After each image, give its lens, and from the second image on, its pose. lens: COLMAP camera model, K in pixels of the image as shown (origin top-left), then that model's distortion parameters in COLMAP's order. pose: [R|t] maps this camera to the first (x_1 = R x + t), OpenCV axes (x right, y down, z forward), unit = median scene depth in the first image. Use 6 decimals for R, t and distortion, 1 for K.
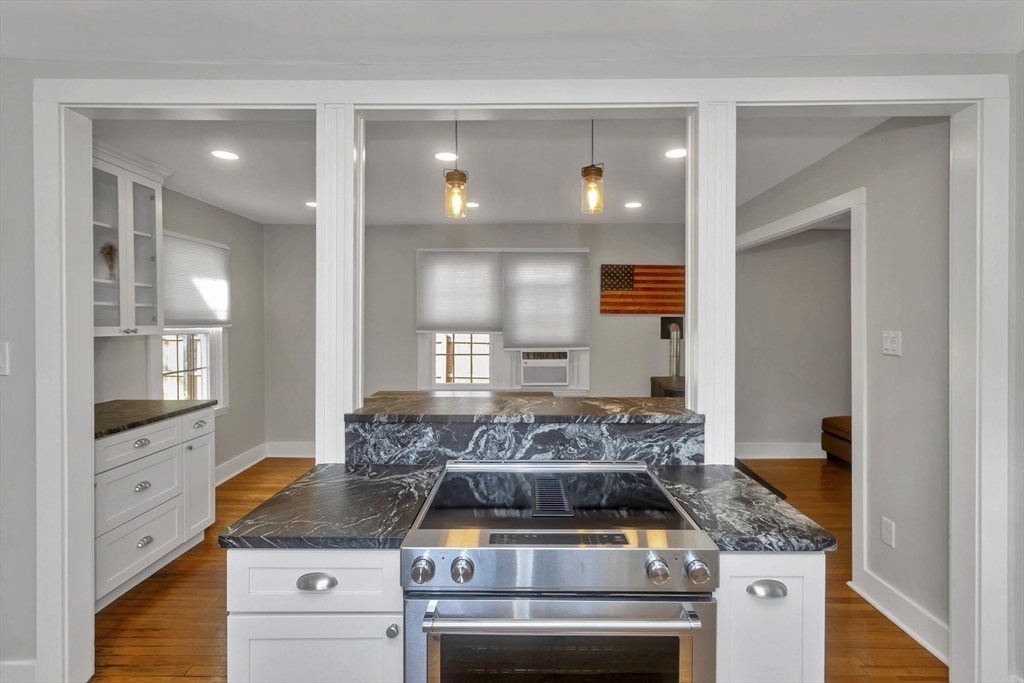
lens RADIAL K [[502.1, 0, 510.5], [0, 502.1, 323.9], [0, 0, 1]] dist [-0.002409, -0.000010]
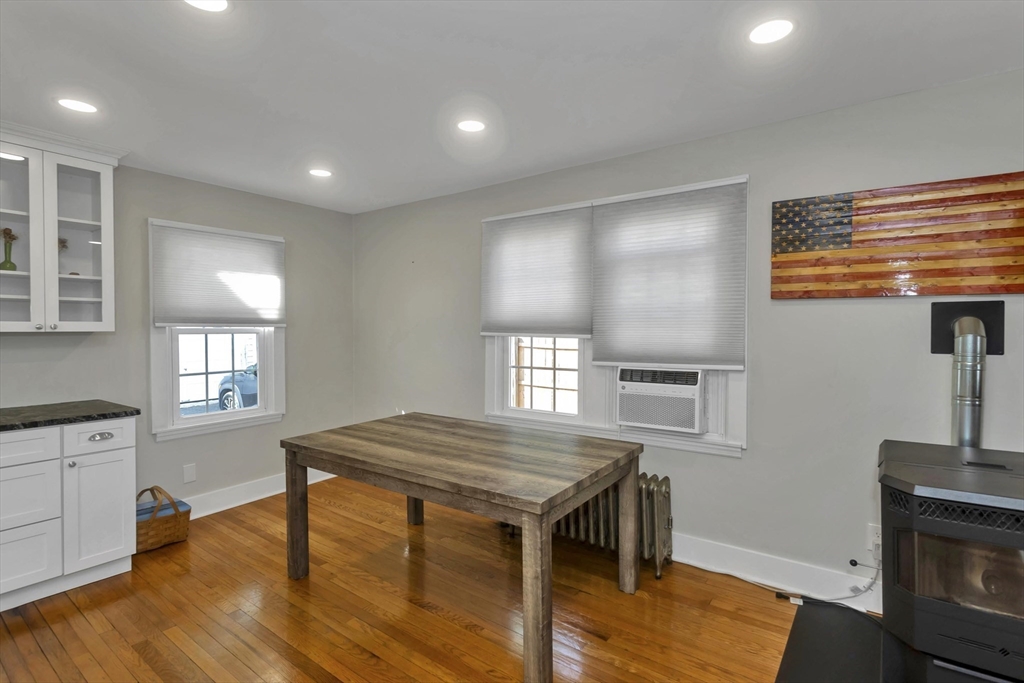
lens RADIAL K [[491.9, 0, 500.6], [0, 491.9, 329.5], [0, 0, 1]] dist [0.000376, -0.000376]
pose [[0.807636, 0.000044, -0.589681, 0.324895], [-0.002304, 0.999993, -0.003082, 0.015165], [0.589676, 0.003848, 0.807630, 0.568957]]
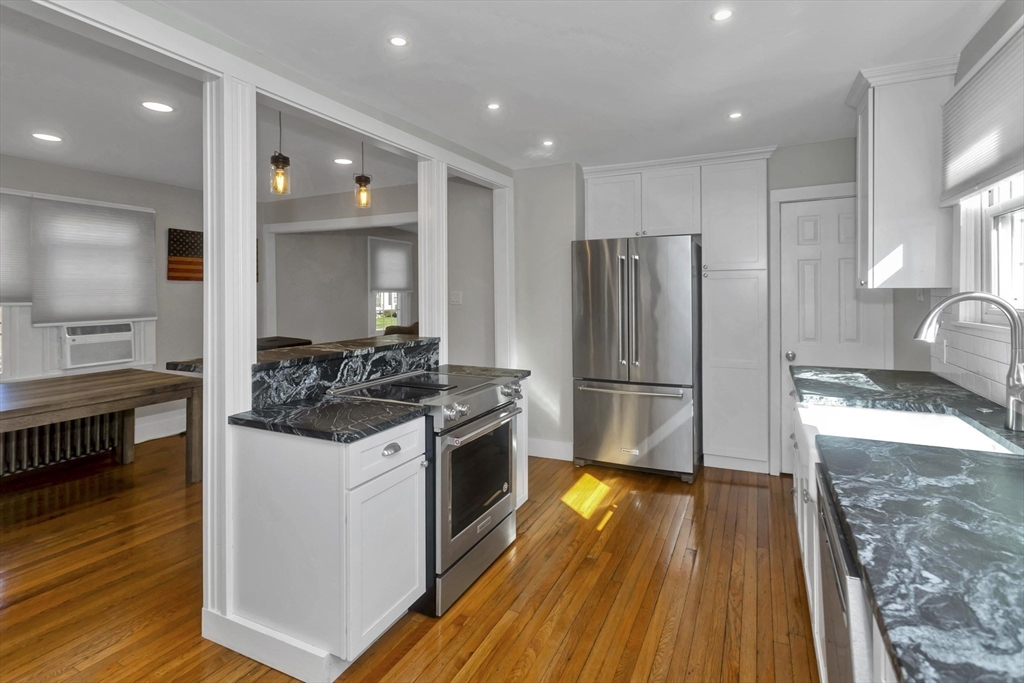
lens RADIAL K [[504.4, 0, 534.2], [0, 504.4, 287.9], [0, 0, 1]] dist [0.000144, -0.000058]
pose [[0.404913, 0.001209, 0.914355, -0.524653], [0.013322, 0.999885, -0.007221, 0.012220], [-0.914258, 0.015105, 0.404850, -0.009939]]
